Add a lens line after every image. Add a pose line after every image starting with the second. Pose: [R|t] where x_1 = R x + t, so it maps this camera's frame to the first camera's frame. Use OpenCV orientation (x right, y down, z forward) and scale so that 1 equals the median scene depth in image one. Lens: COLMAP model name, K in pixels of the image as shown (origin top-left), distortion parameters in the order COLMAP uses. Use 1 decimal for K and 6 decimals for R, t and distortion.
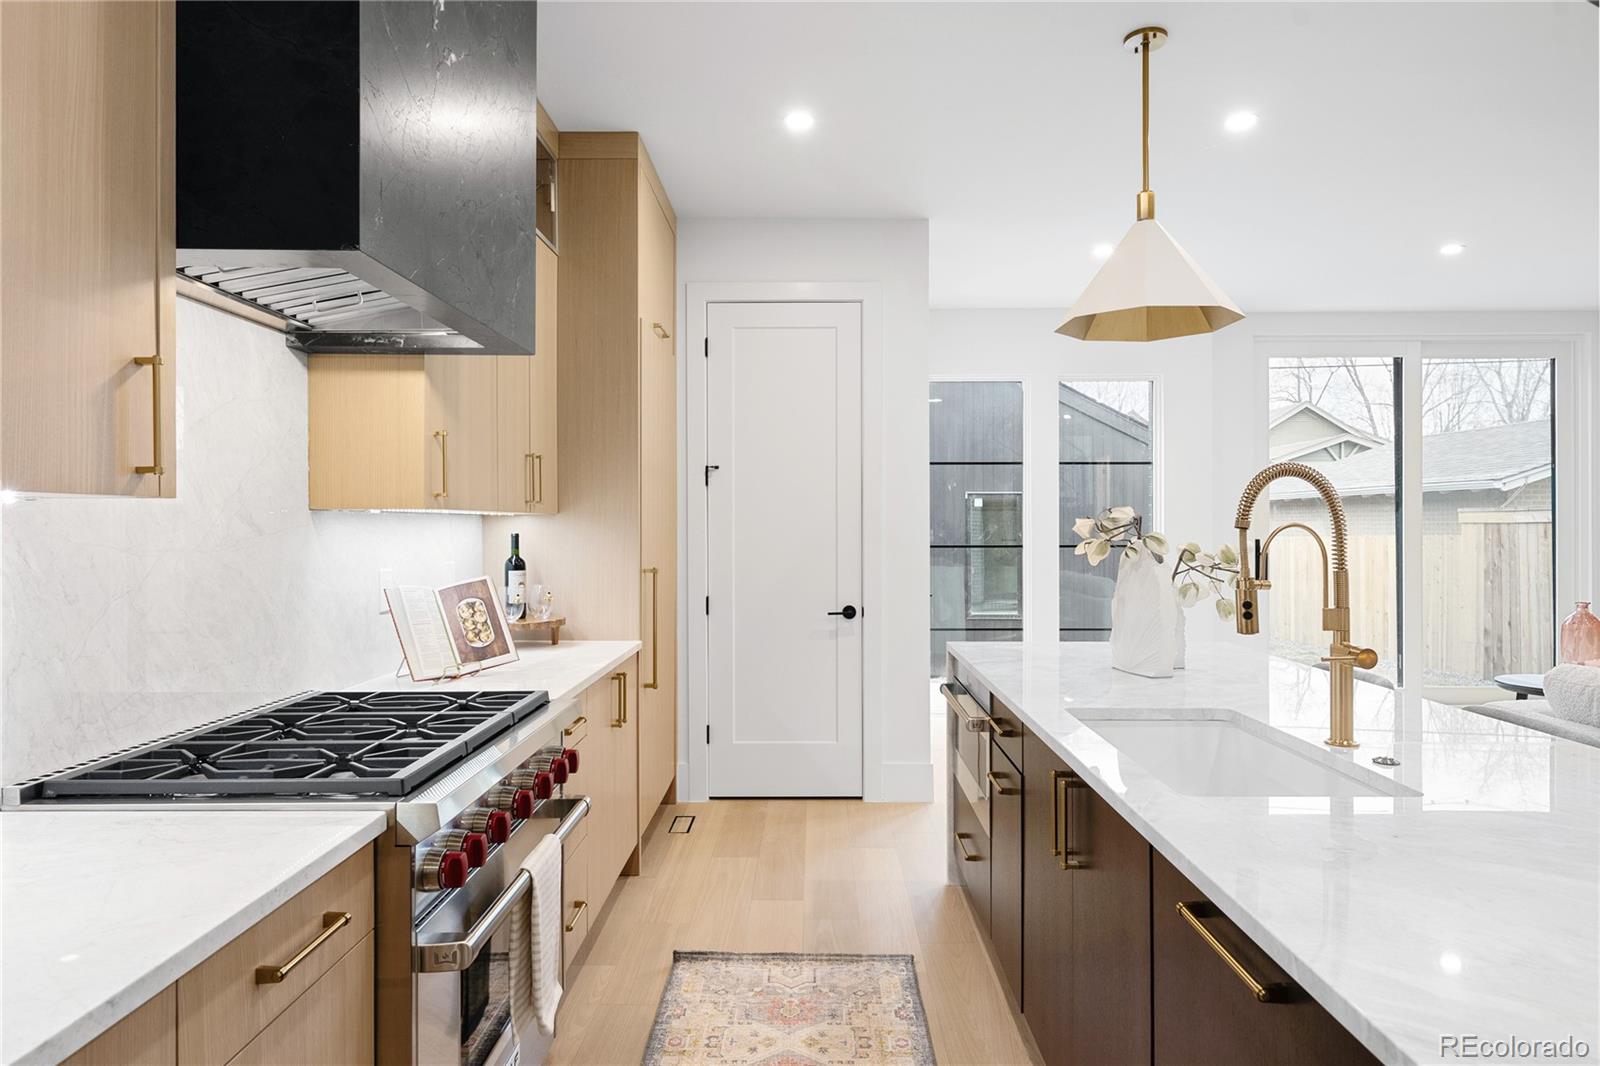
lens RADIAL K [[984.8, 0, 805.7], [0, 984.8, 528.2], [0, 0, 1]] dist [-0.003250, 0.000763]
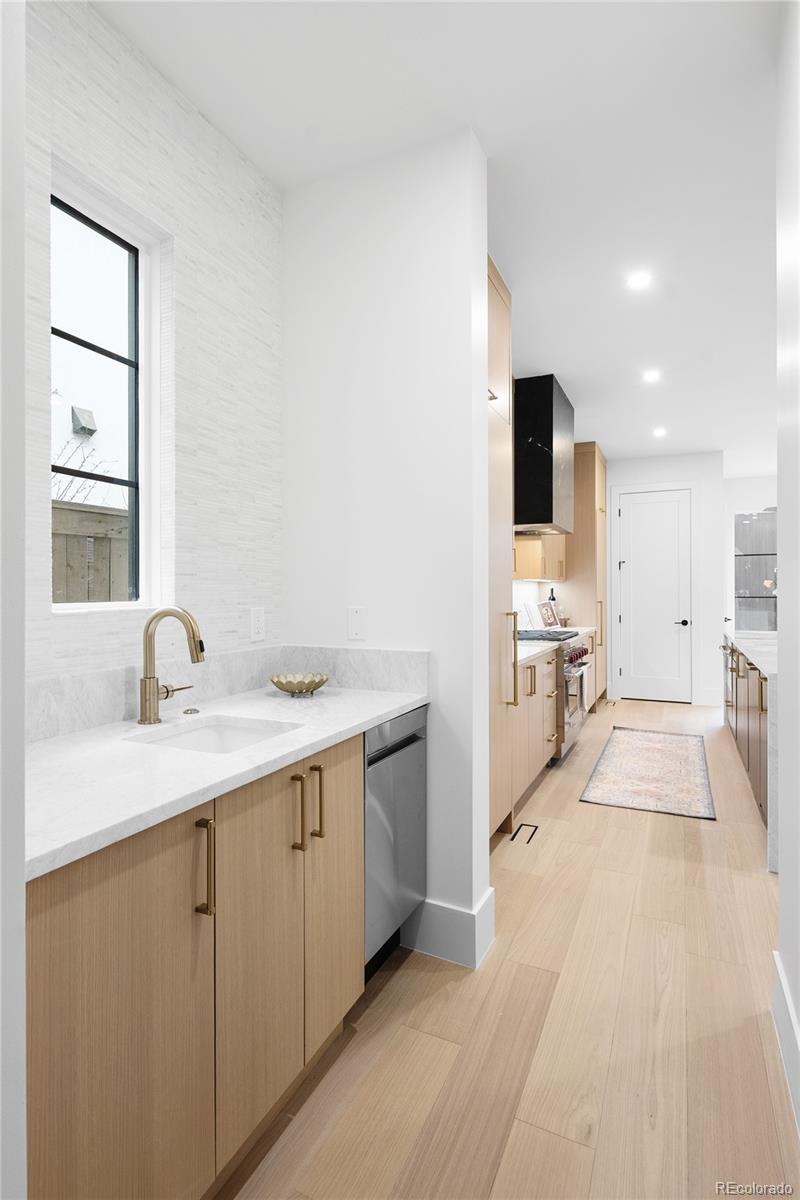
lens RADIAL K [[588.0, 0, 396.2], [0, 588.0, 596.3], [0, 0, 1]] dist [-0.002057, -0.000038]
pose [[0.905165, 0.001505, -0.425059, 0.017395], [0.000985, 0.999984, 0.005637, 0.014418], [0.425060, -0.005521, 0.905148, -0.558760]]
